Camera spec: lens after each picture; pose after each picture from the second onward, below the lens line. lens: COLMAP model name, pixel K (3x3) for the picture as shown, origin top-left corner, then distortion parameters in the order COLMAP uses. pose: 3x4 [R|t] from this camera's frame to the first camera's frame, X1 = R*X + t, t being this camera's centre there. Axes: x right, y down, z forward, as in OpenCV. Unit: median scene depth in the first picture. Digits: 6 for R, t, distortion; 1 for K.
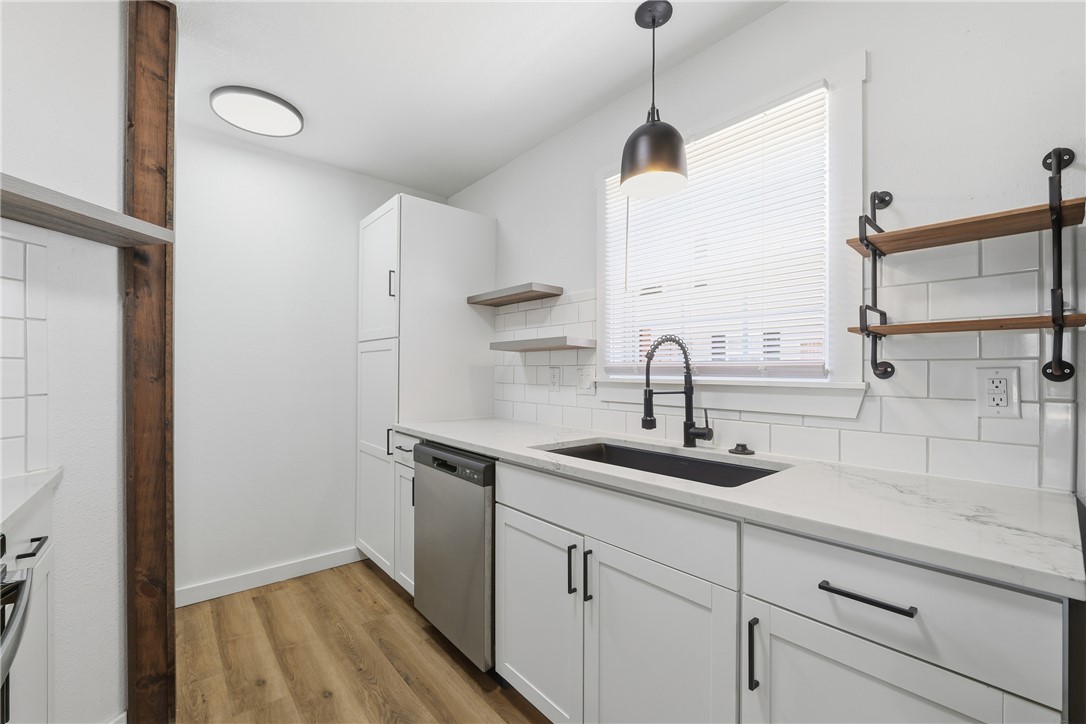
lens RADIAL K [[439.9, 0, 539.8], [0, 439.9, 366.7], [0, 0, 1]] dist [-0.017483, -0.000188]
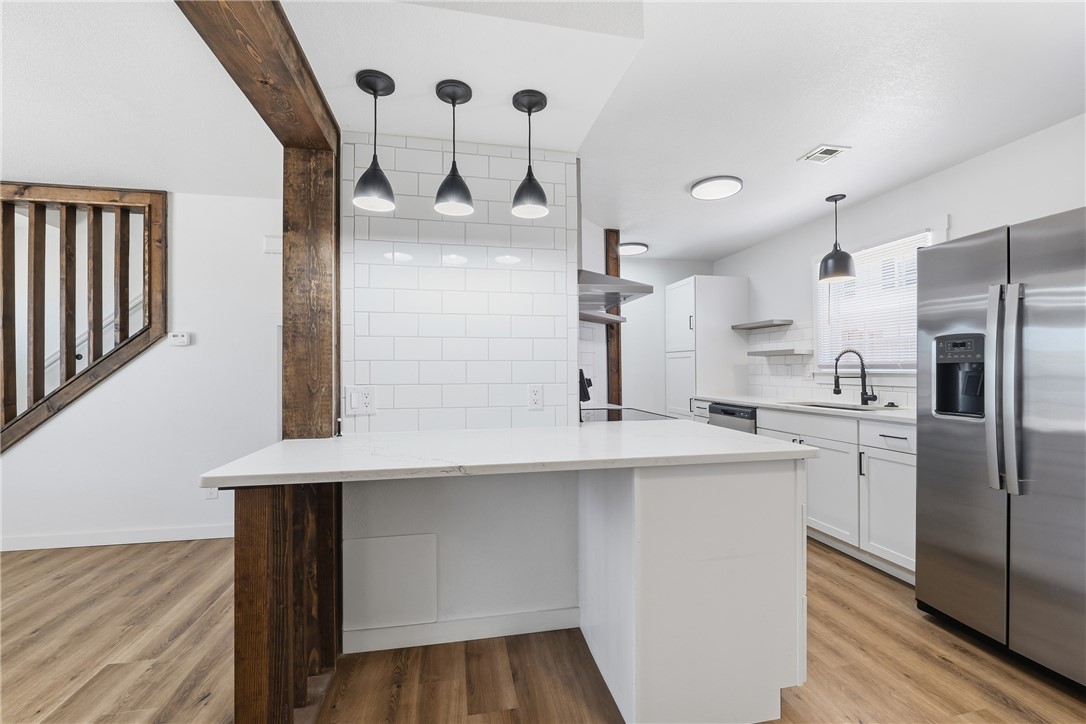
lens RADIAL K [[439.9, 0, 539.8], [0, 439.9, 366.7], [0, 0, 1]] dist [-0.017483, -0.000188]
pose [[0.876895, -0.012833, -0.480510, 0.004228], [0.015636, 0.999876, 0.001830, -0.015586], [0.480427, -0.009118, 0.876987, -1.409536]]
